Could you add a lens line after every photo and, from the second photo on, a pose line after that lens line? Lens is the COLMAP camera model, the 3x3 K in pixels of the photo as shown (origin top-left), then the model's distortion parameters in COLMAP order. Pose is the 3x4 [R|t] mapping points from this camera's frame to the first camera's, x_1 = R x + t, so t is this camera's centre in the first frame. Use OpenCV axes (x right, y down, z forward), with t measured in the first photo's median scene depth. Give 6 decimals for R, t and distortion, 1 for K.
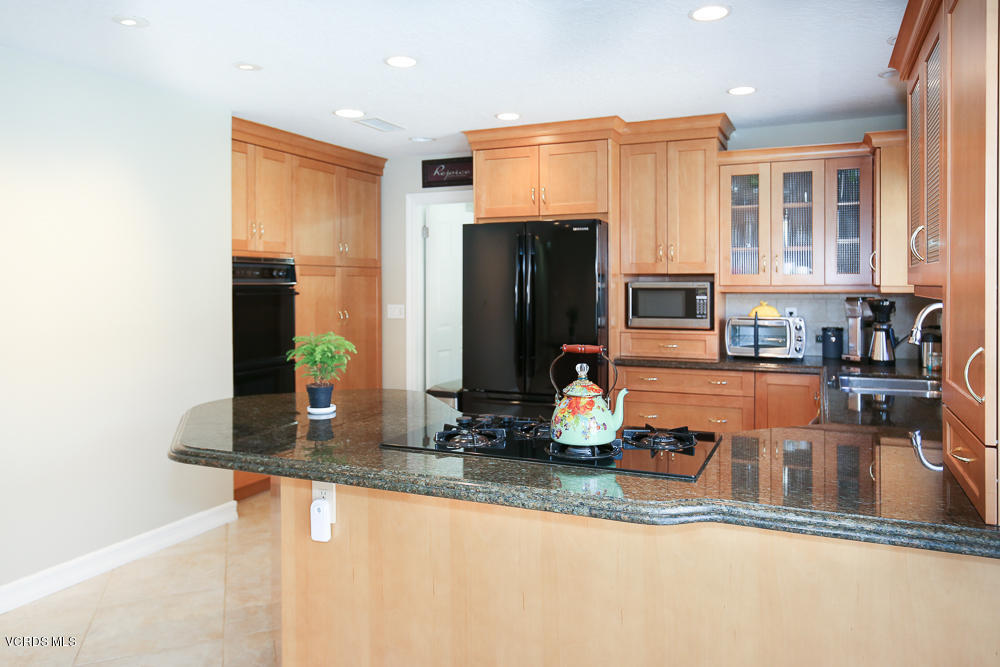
lens RADIAL K [[761.6, 0, 505.4], [0, 761.6, 318.0], [0, 0, 1]] dist [0.012045, 0.003408]
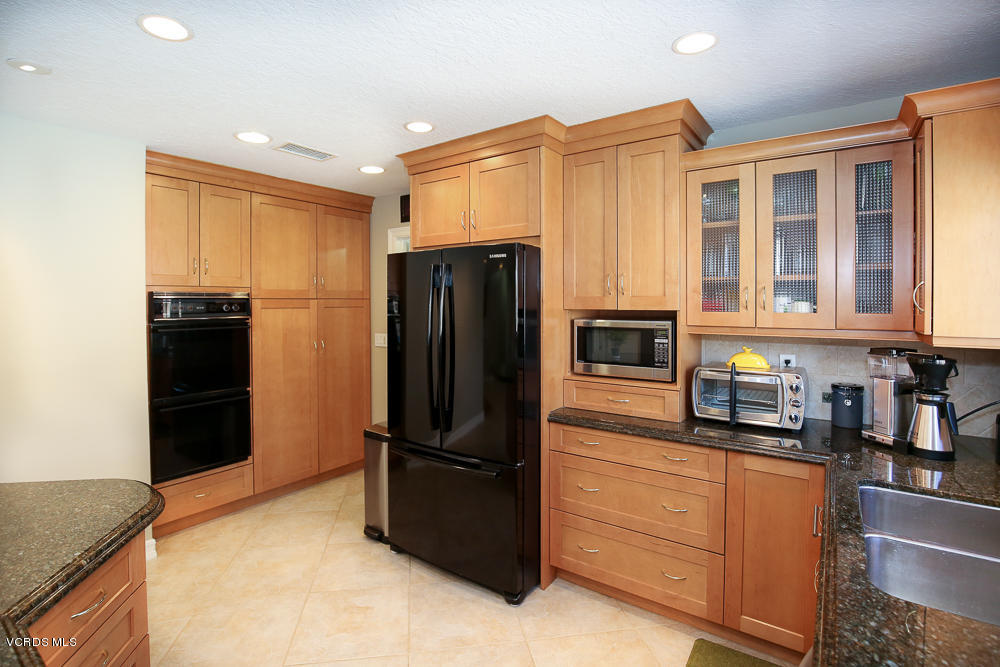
lens RADIAL K [[482.3, 0, 493.9], [0, 482.3, 319.6], [0, 0, 1]] dist [-0.026762, 0.001414]
pose [[0.973801, 0.008726, -0.227236, 0.204291], [-0.010173, 0.999935, -0.005197, -0.045062], [0.227176, 0.007372, 0.973826, 0.485350]]
